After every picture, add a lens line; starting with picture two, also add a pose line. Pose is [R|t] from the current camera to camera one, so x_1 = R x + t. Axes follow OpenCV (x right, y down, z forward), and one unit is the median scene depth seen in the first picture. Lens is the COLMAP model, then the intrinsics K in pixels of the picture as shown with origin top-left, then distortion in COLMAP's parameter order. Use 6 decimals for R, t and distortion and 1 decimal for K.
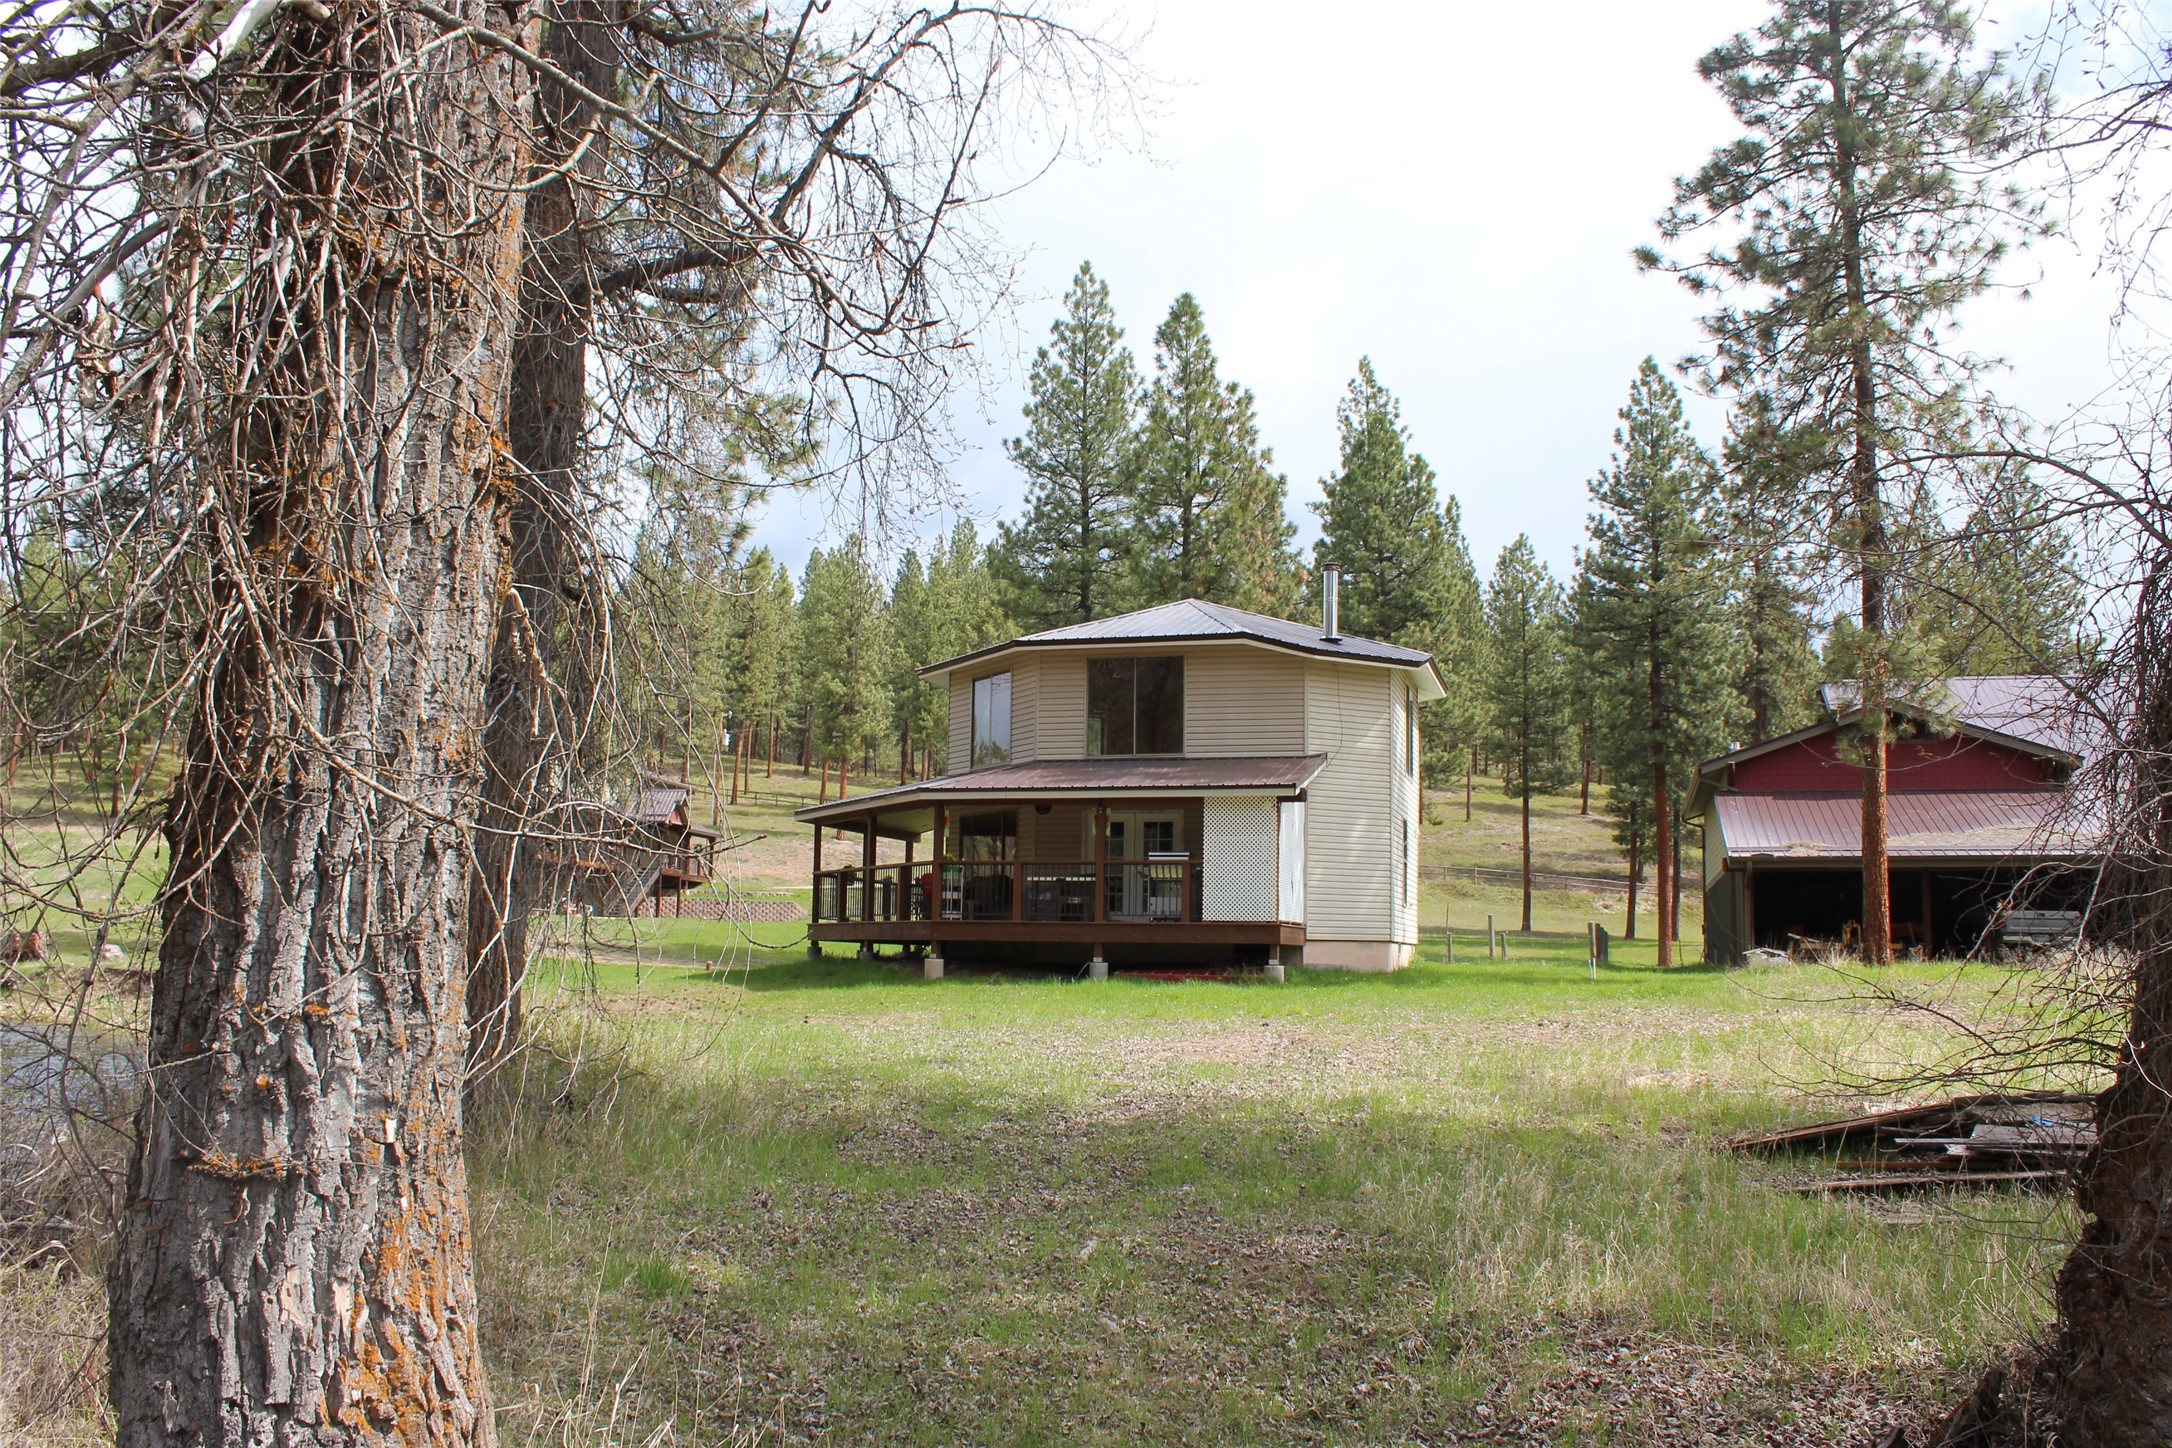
lens RADIAL K [[1797.6, 0, 1086.0], [0, 1797.6, 724.0], [0, 0, 1]] dist [-0.163703, 0.151893]
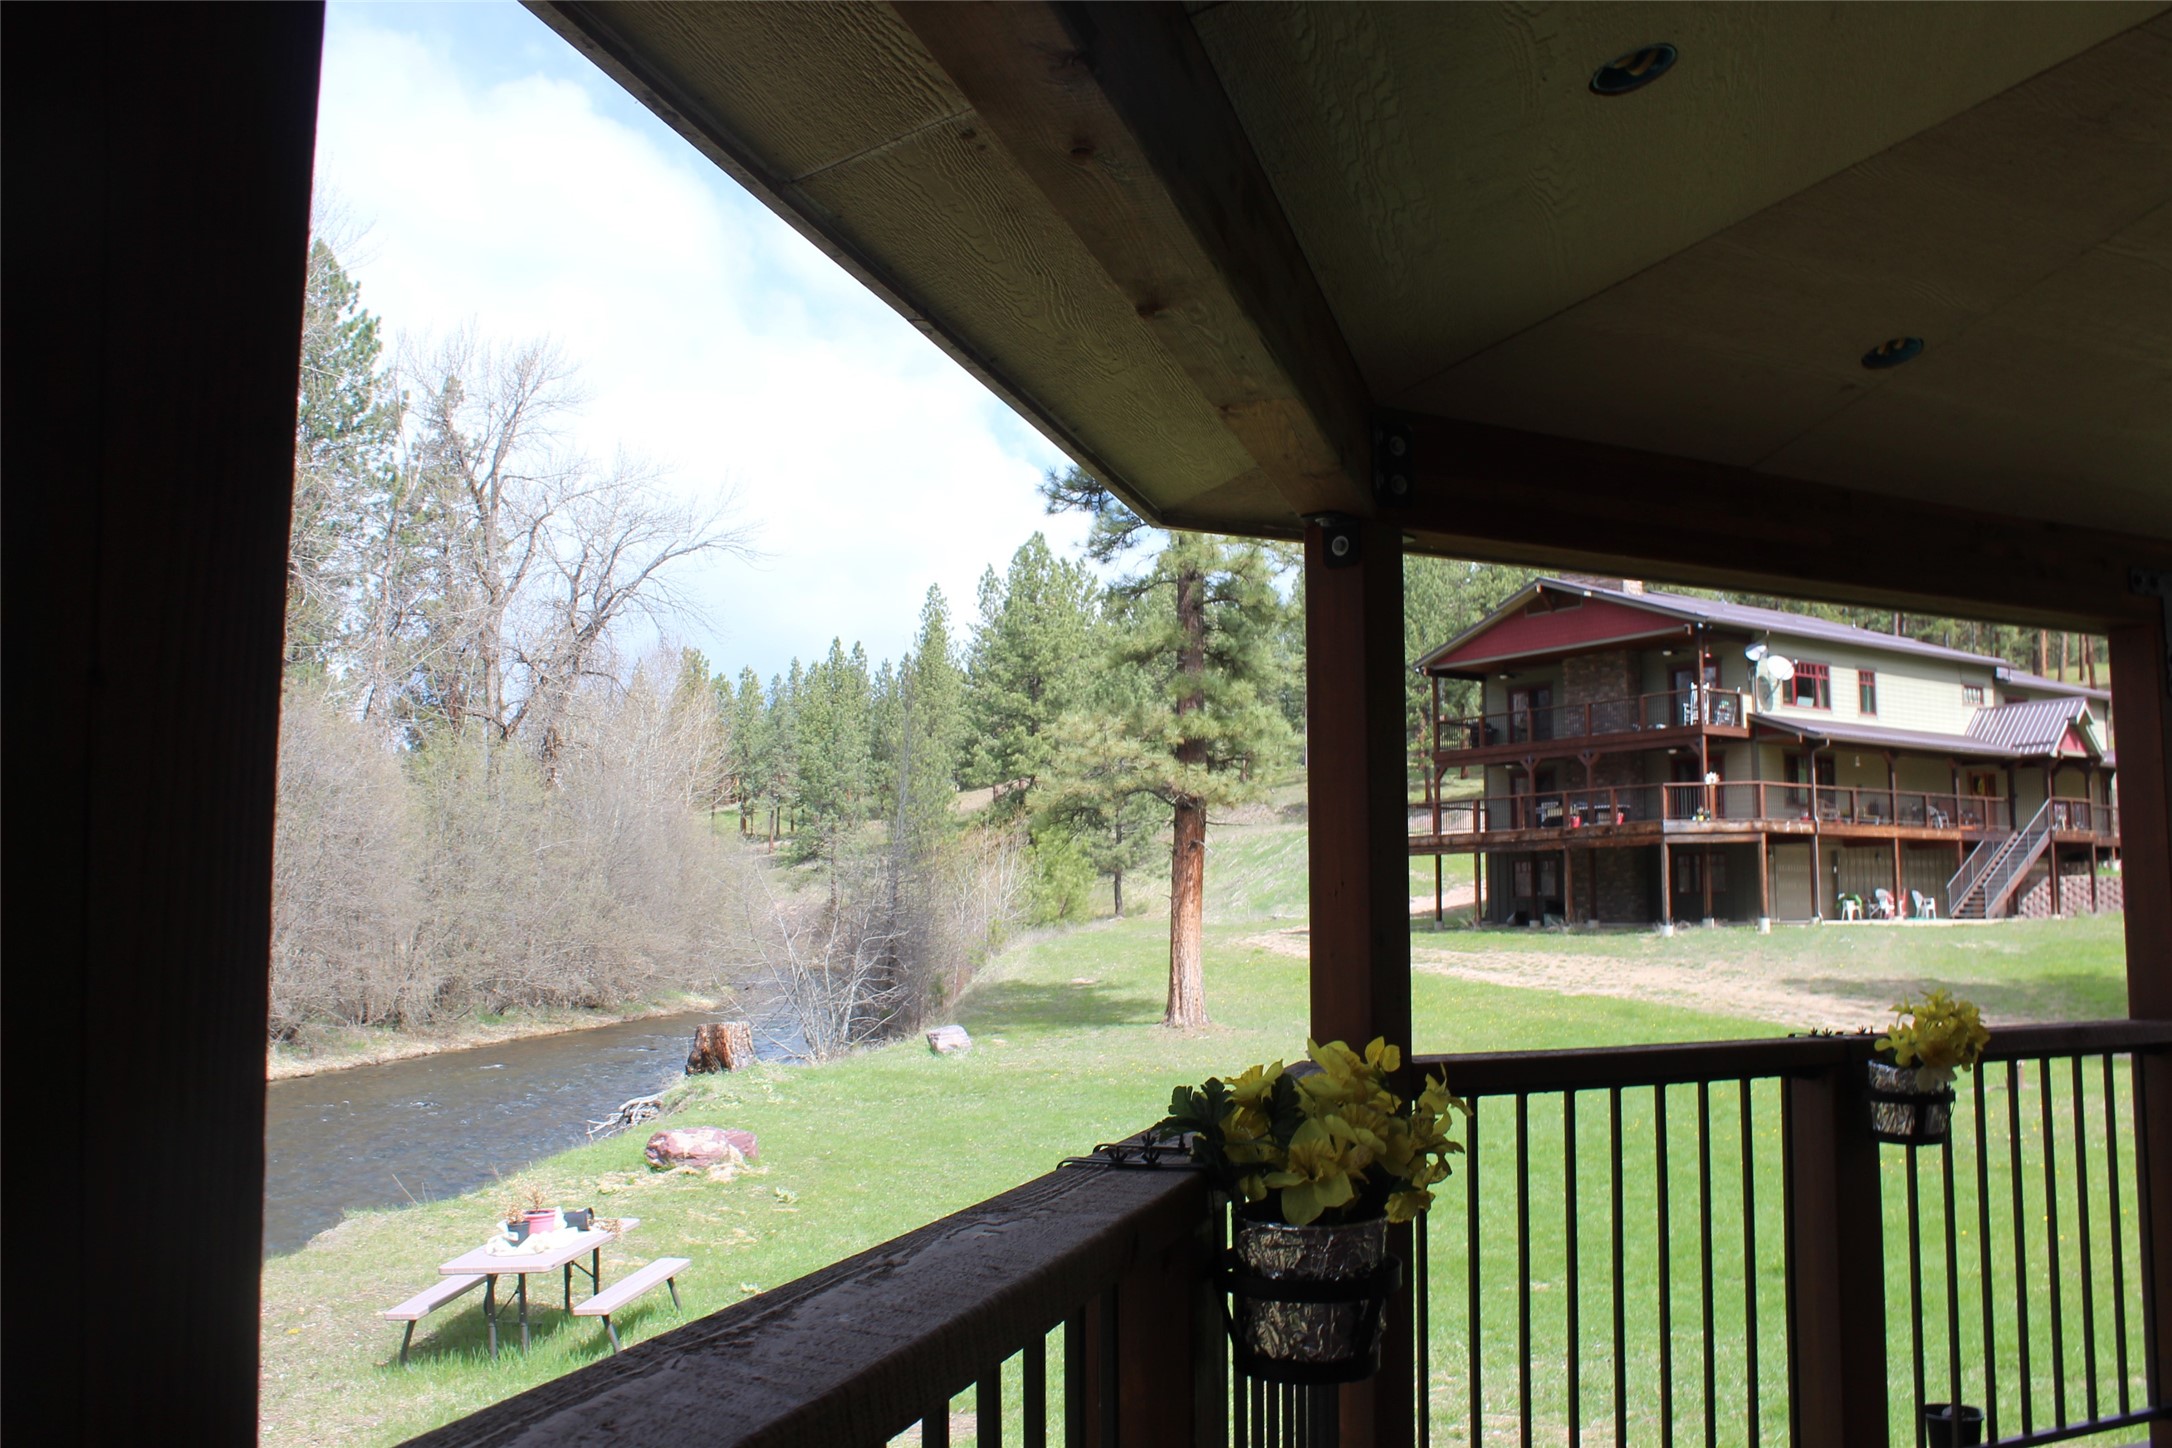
lens RADIAL K [[1797.6, 0, 1086.0], [0, 1797.6, 724.0], [0, 0, 1]] dist [-0.163703, 0.151893]
pose [[0.702037, -0.096263, -0.705604, -0.059168], [0.106162, 0.993897, -0.029969, 0.033637], [0.704183, -0.053869, 0.707972, 0.430135]]
